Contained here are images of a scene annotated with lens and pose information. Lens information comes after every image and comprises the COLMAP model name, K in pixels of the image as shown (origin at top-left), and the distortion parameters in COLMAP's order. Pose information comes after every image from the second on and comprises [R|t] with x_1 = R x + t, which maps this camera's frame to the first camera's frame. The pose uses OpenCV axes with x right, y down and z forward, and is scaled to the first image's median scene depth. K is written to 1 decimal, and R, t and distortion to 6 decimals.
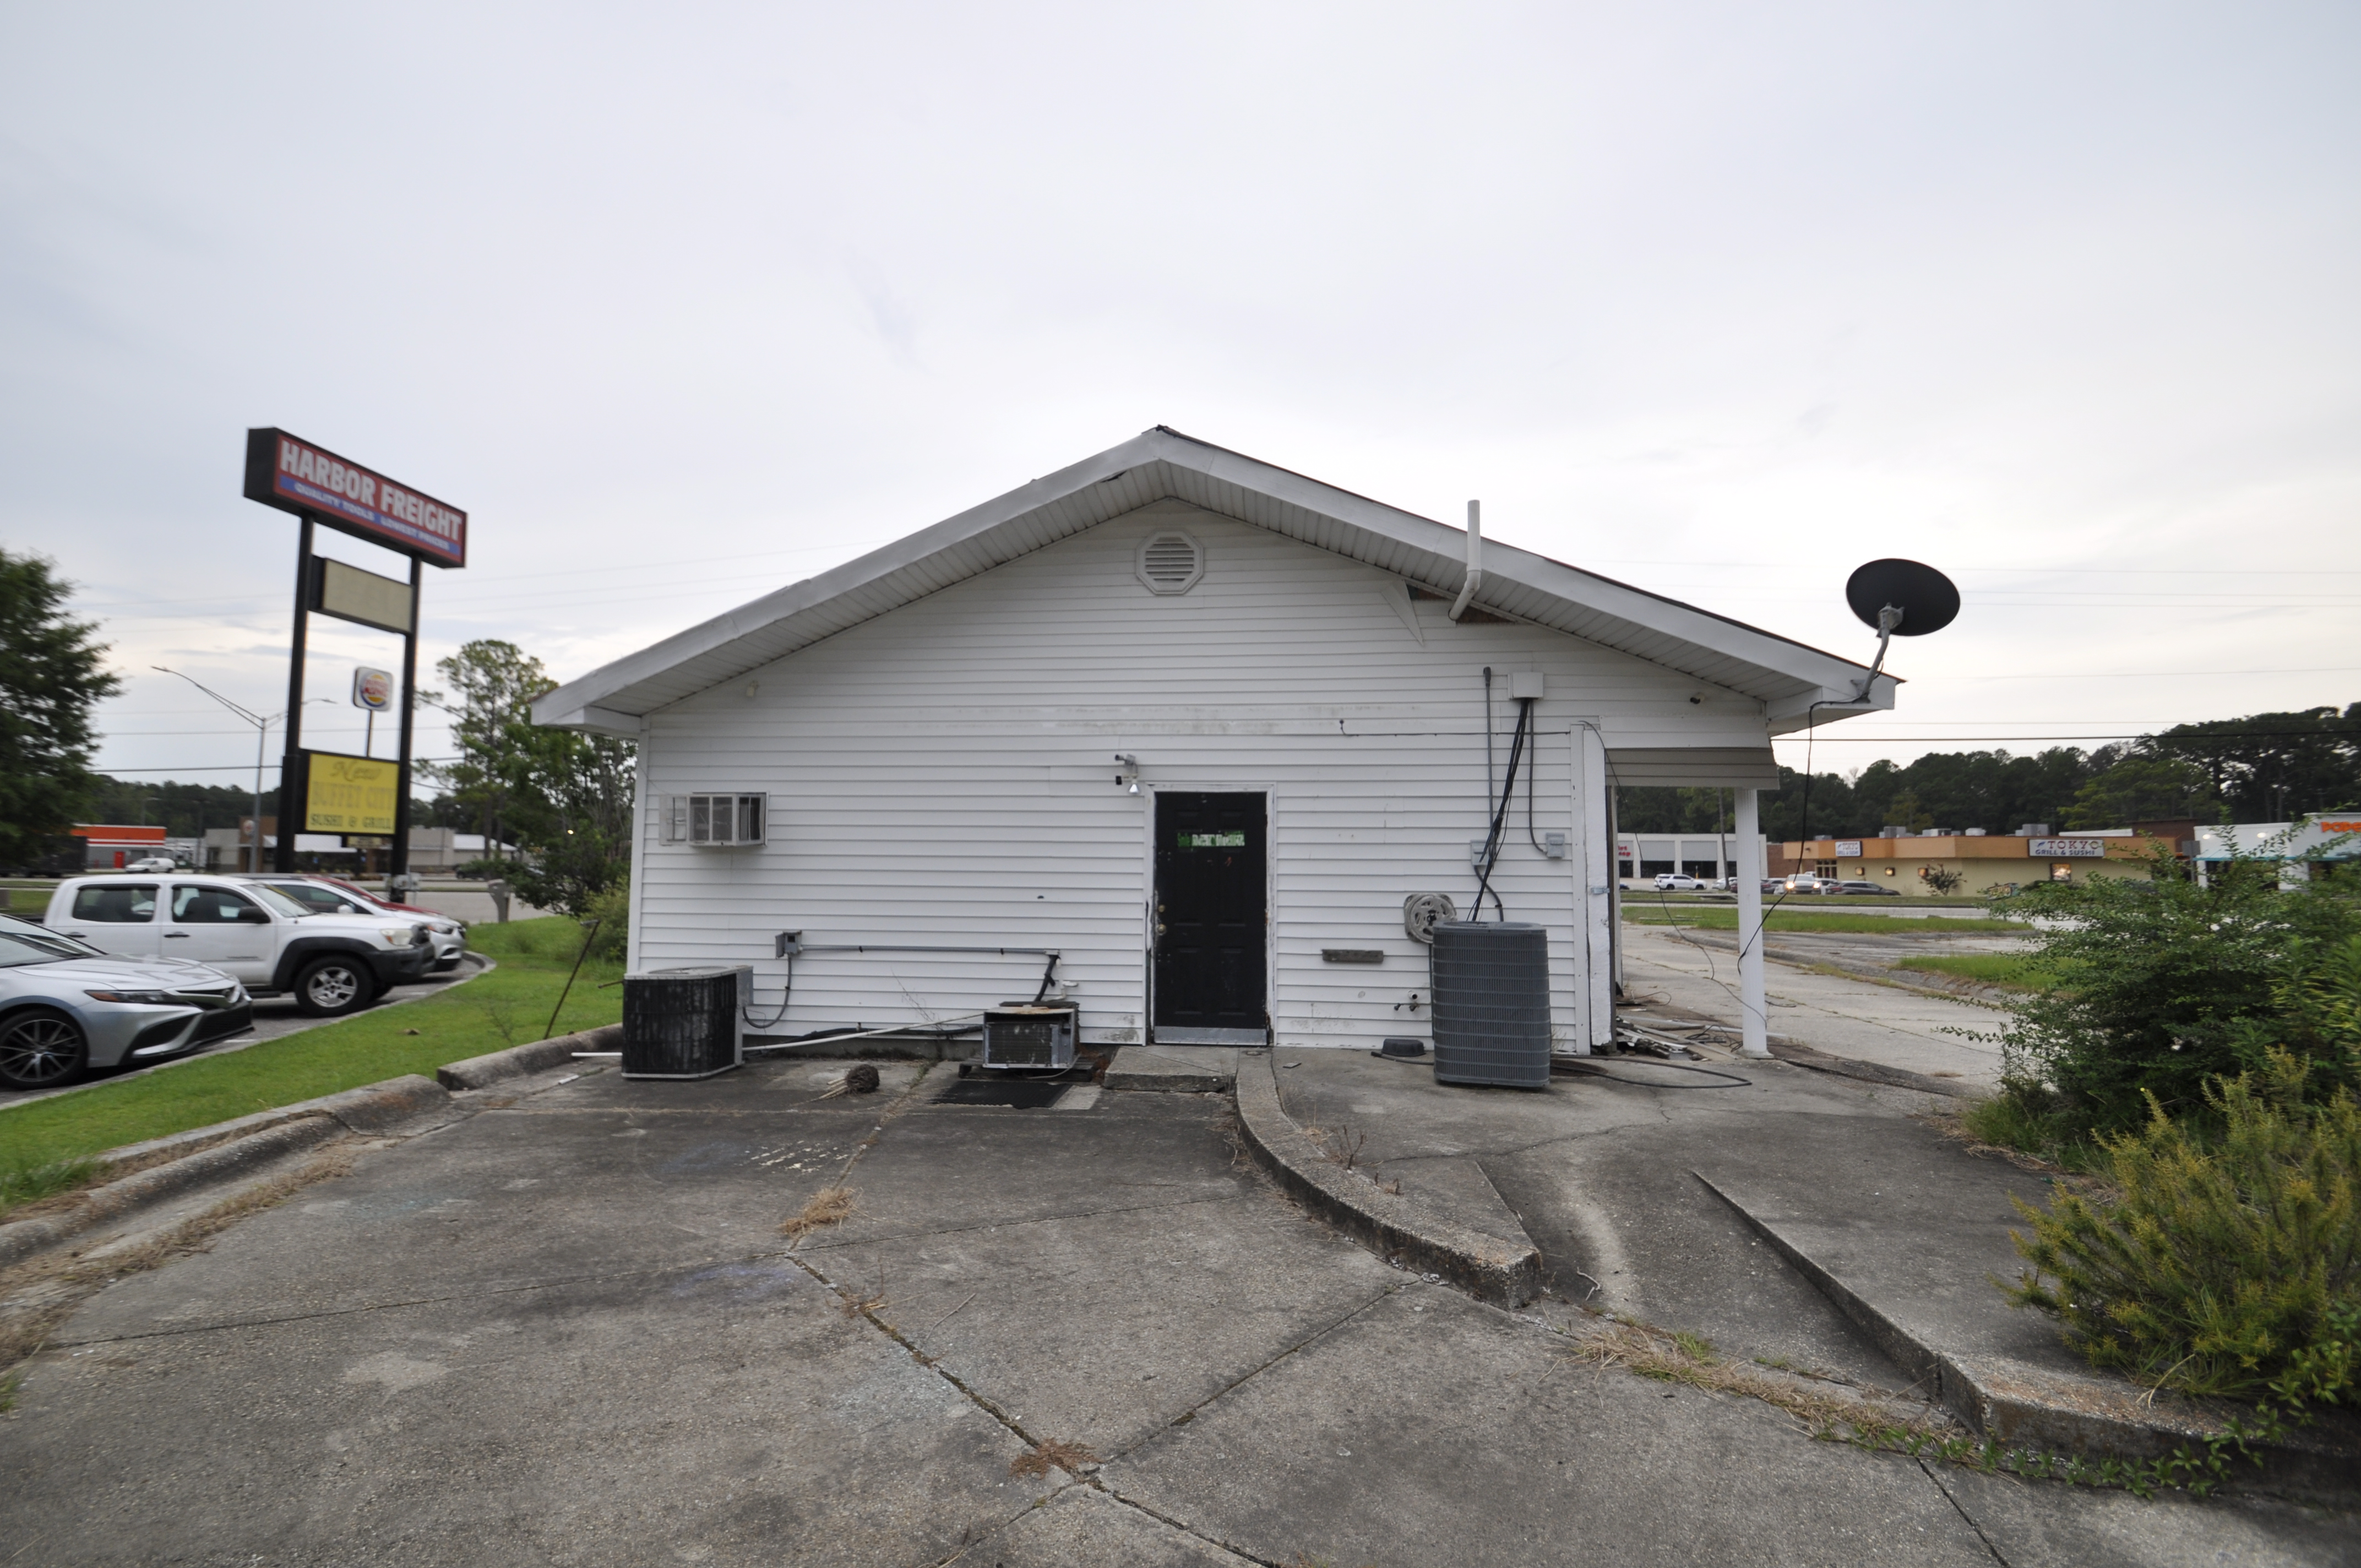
lens RADIAL K [[1032.2, 0, 1155.9], [0, 1032.2, 797.0], [0, 0, 1]] dist [0.005007, -0.010271]
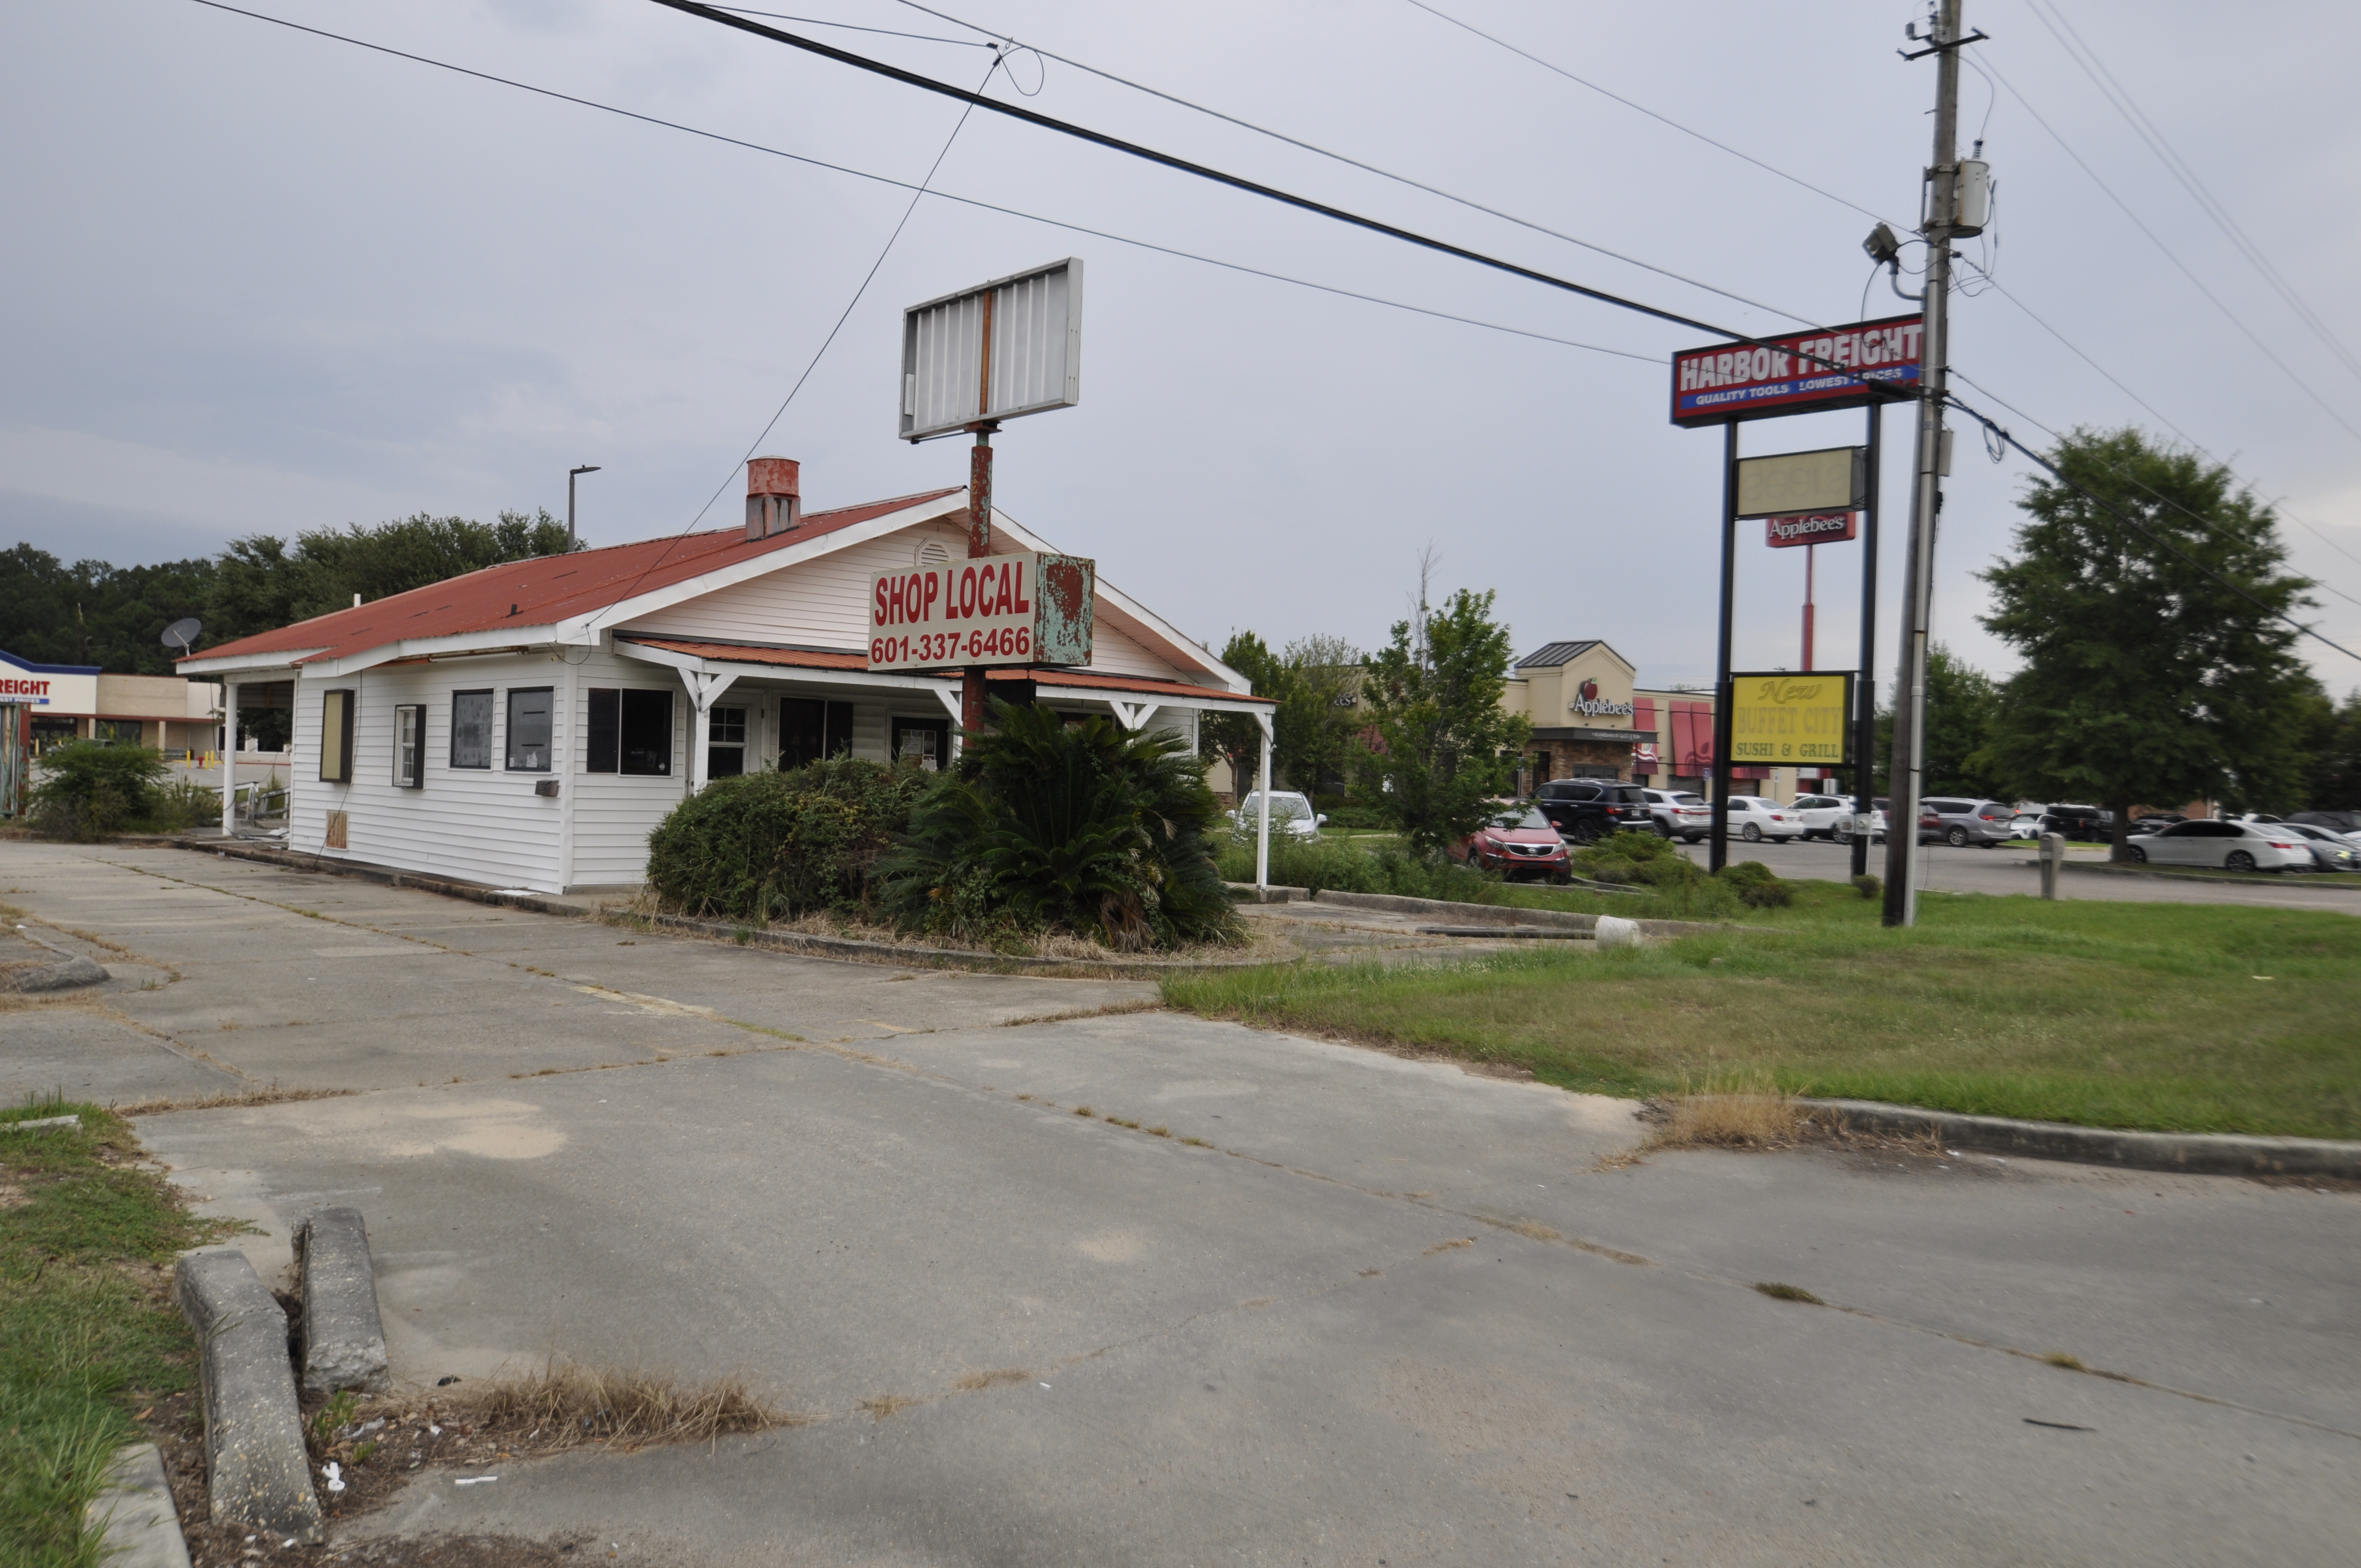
lens RADIAL K [[1727.2, 0, 1133.1], [0, 1727.2, 757.6], [0, 0, 1]] dist [-0.057802, 0.018894]
pose [[-0.646121, -0.033132, -0.762516, 0.538159], [0.014629, 0.998336, -0.055774, 0.083510], [0.763095, -0.047192, -0.644561, 1.240079]]
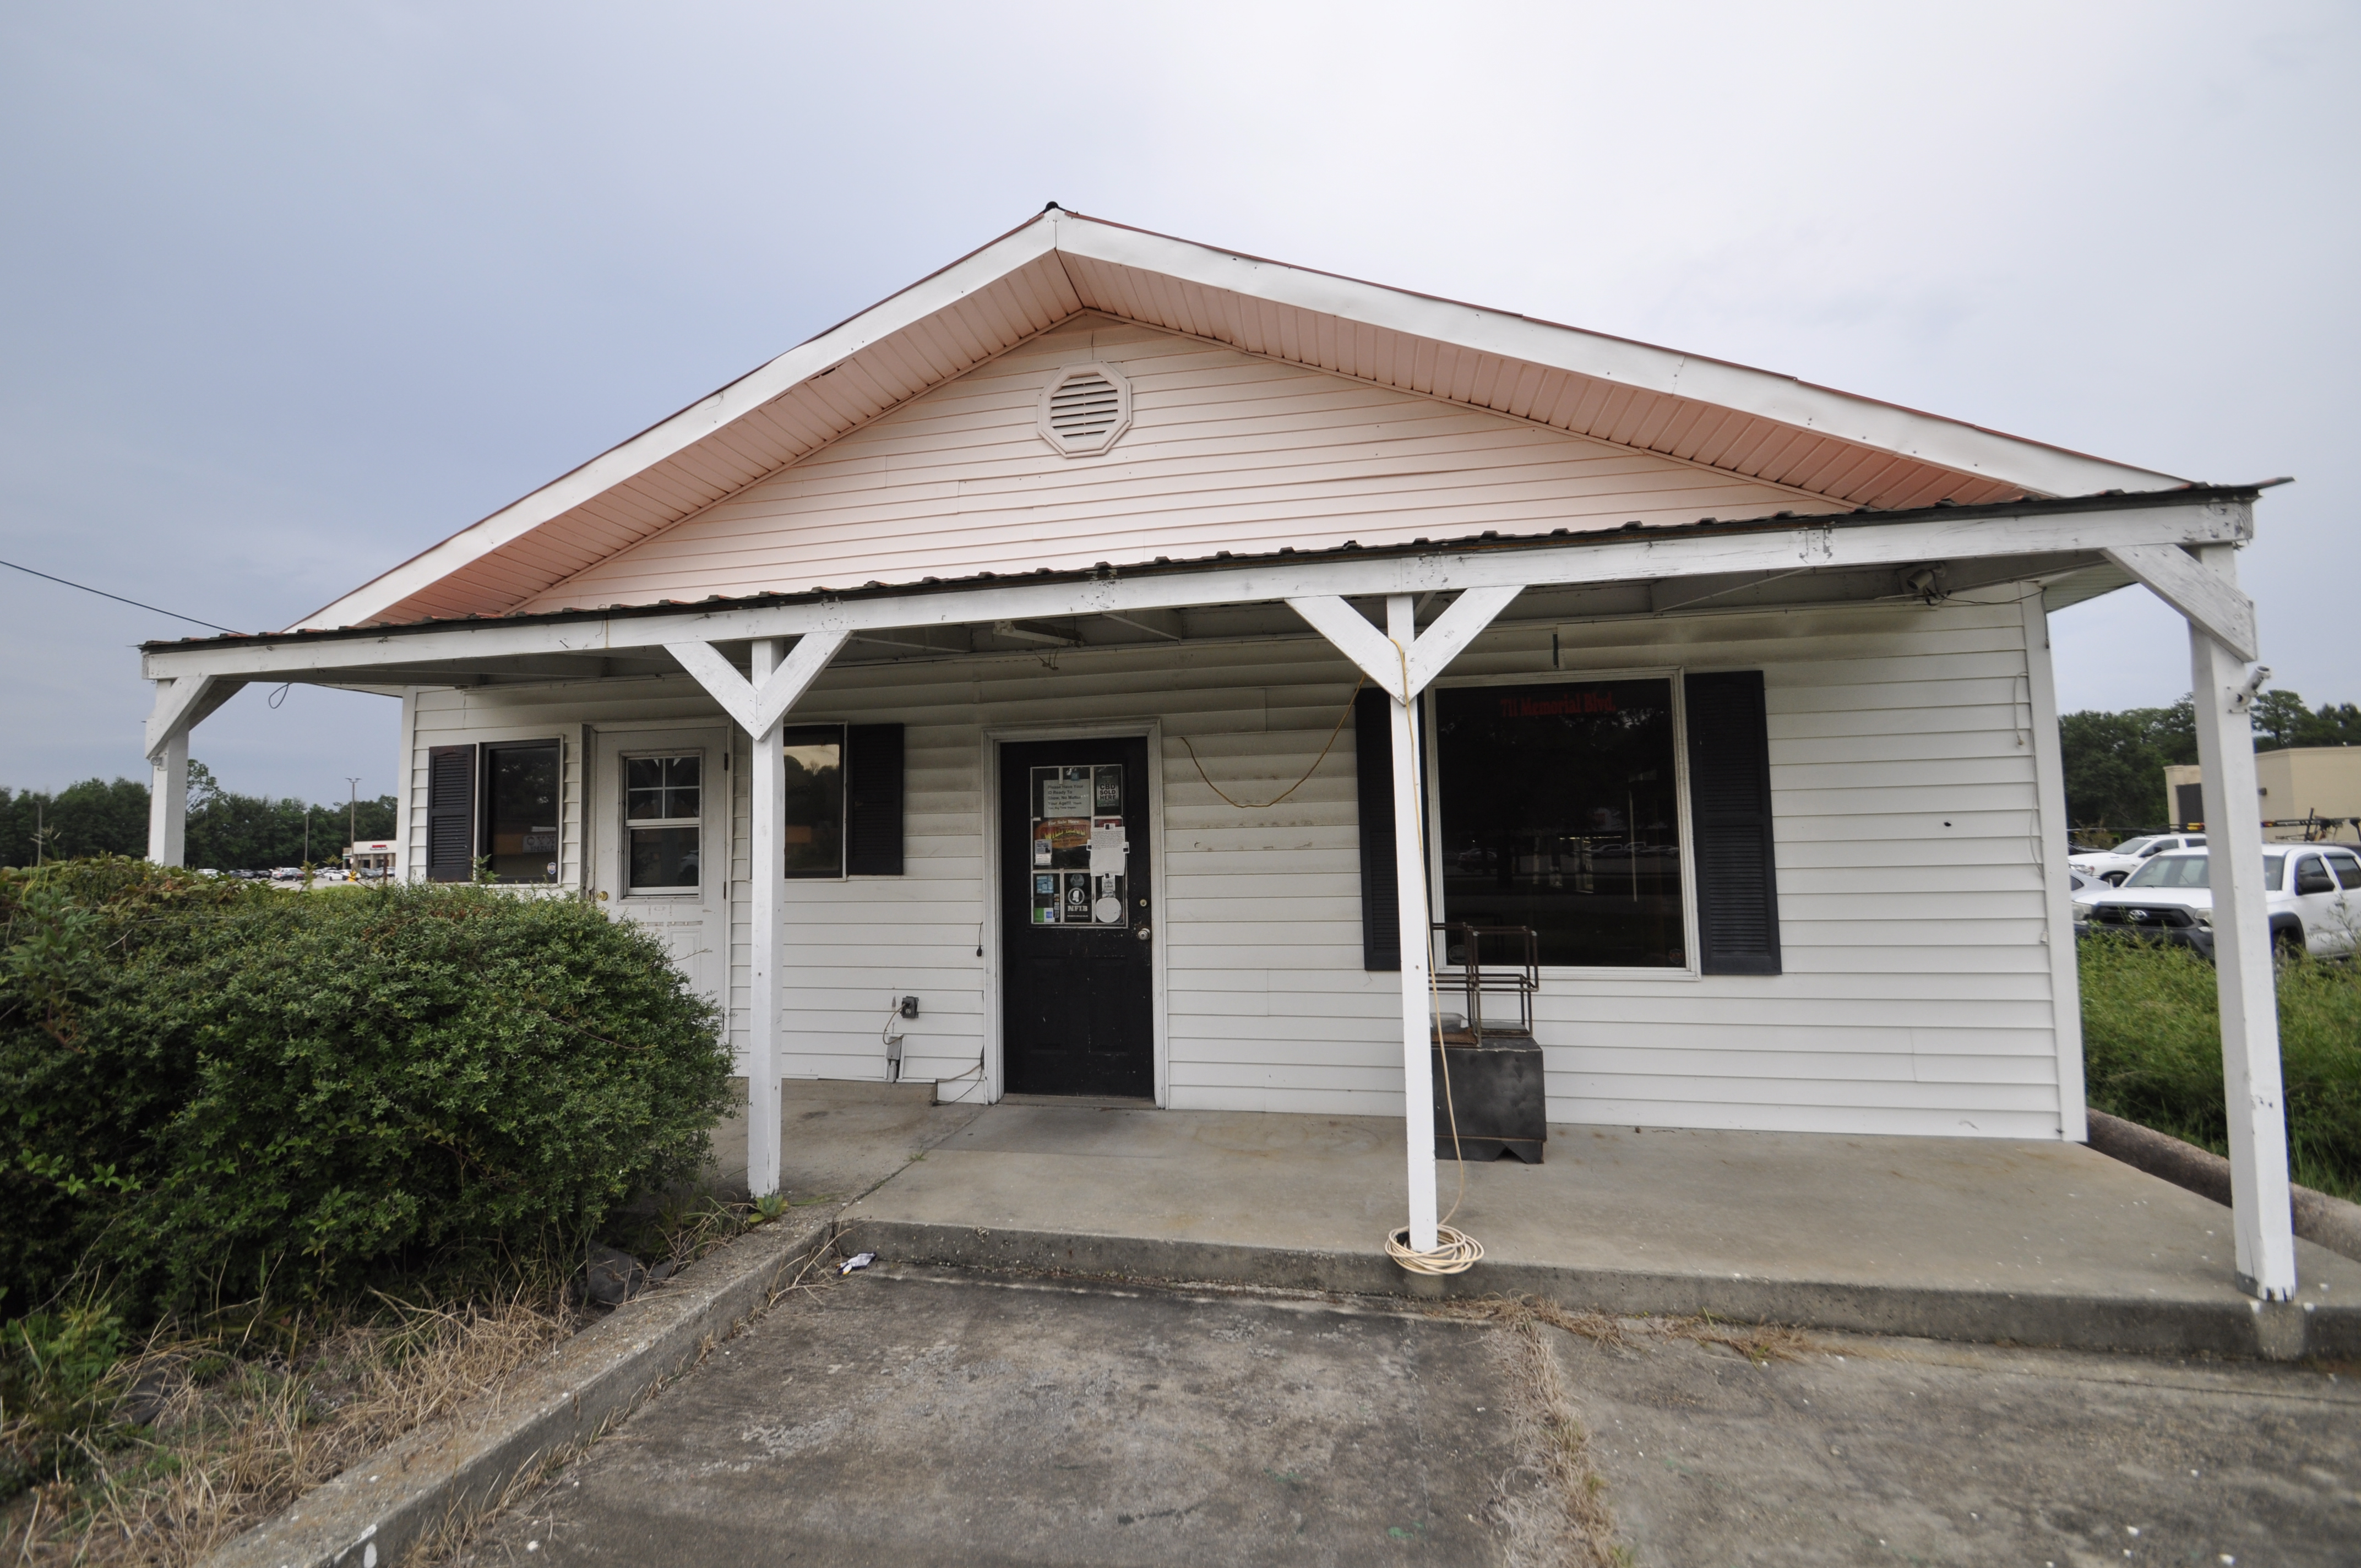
lens RADIAL K [[1032.2, 0, 1143.3], [0, 1032.2, 776.9], [0, 0, 1]] dist [0.005007, -0.010271]
pose [[-0.994610, 0.020533, 0.101633, 0.082167], [0.006255, 0.990292, -0.138863, 0.063867], [-0.103498, -0.137479, -0.985083, 0.949339]]
